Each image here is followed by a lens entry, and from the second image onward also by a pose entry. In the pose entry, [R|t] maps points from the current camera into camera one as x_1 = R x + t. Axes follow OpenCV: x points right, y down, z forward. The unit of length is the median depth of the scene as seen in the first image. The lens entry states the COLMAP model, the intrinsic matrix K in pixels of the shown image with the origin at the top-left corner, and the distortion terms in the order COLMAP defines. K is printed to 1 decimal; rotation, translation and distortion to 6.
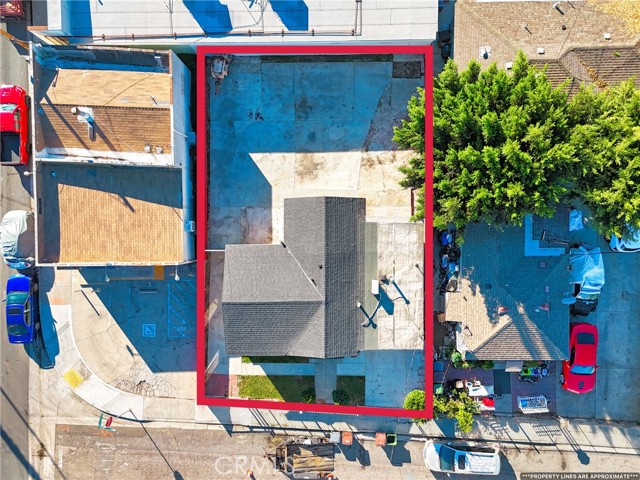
lens RADIAL K [[483.4, 0, 334.8], [0, 483.4, 240.9], [0, 0, 1]] dist [0.103298, -0.106412]
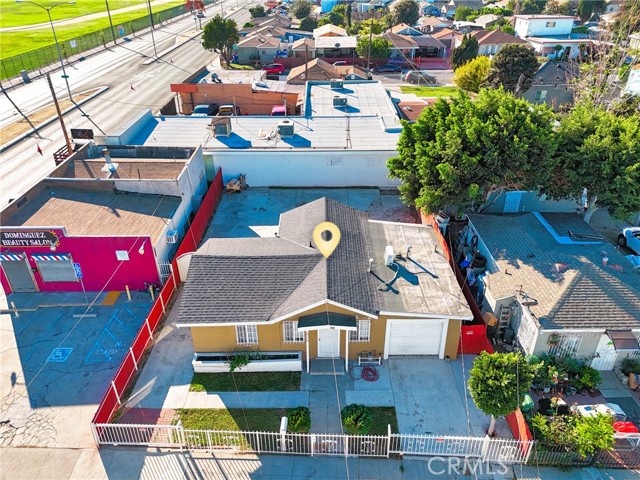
lens RADIAL K [[461.5, 0, 329.1], [0, 461.5, 237.9], [0, 0, 1]] dist [0.094823, -0.078952]
pose [[0.999785, -0.003548, 0.020410, -0.030166], [0.019606, 0.480128, -0.876980, 0.732144], [-0.006688, 0.877192, 0.480094, 0.599660]]
